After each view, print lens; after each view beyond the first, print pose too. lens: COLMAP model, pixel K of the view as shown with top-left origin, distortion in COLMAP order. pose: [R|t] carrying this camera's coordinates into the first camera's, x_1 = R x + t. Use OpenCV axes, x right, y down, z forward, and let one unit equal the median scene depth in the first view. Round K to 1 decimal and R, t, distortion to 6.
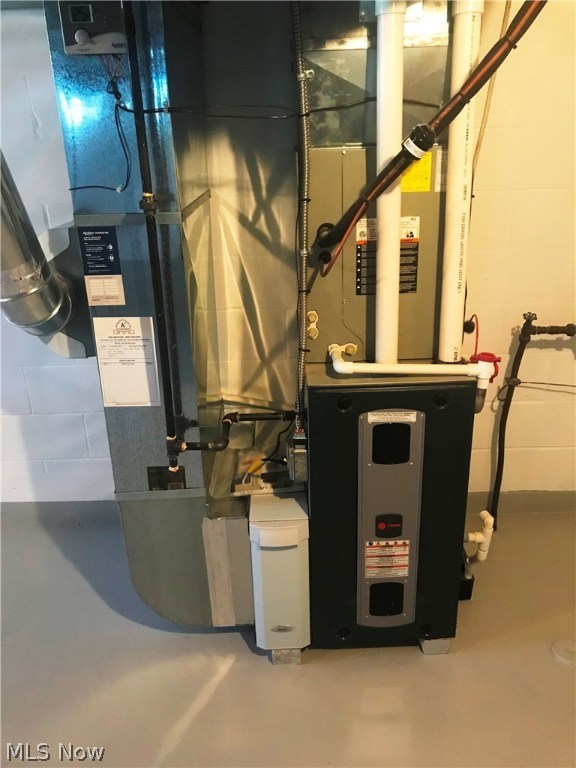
lens RADIAL K [[631.9, 0, 290.1], [0, 631.9, 381.5], [0, 0, 1]] dist [0.016317, -0.019546]
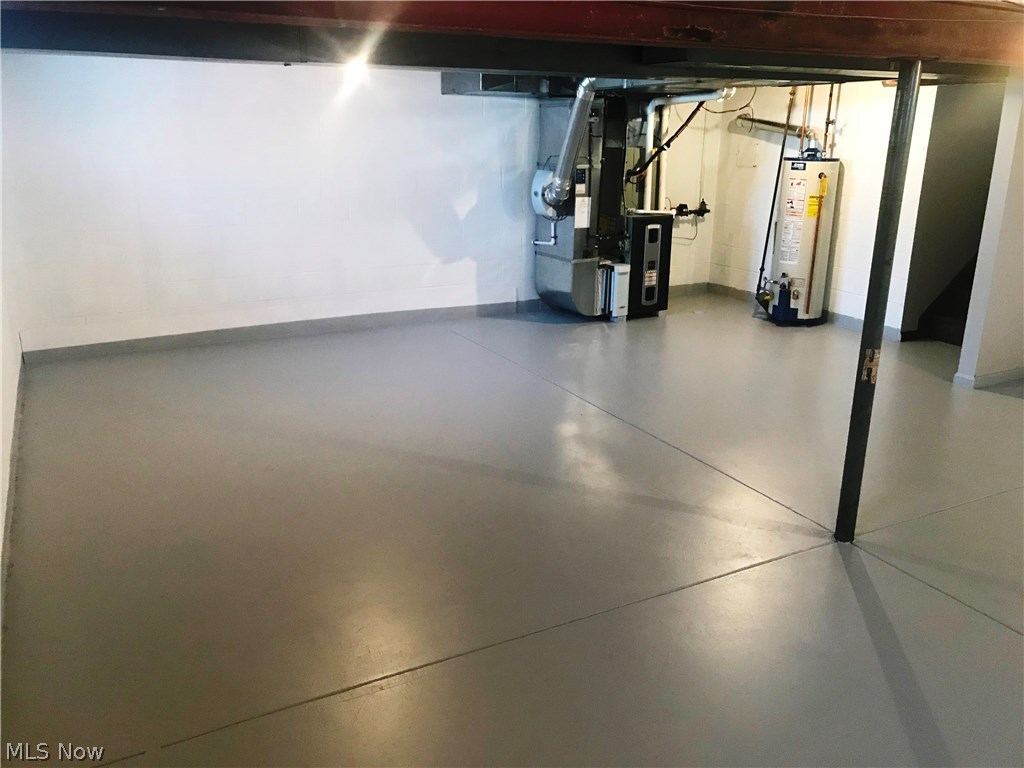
lens RADIAL K [[842.6, 0, 509.4], [0, 842.6, 385.0], [0, 0, 1]] dist [0.016317, -0.019546]
pose [[0.883532, -0.108724, 0.455576, -2.566774], [0.147861, 0.987690, -0.051044, 0.972893], [-0.444418, 0.112461, 0.888732, -2.463961]]
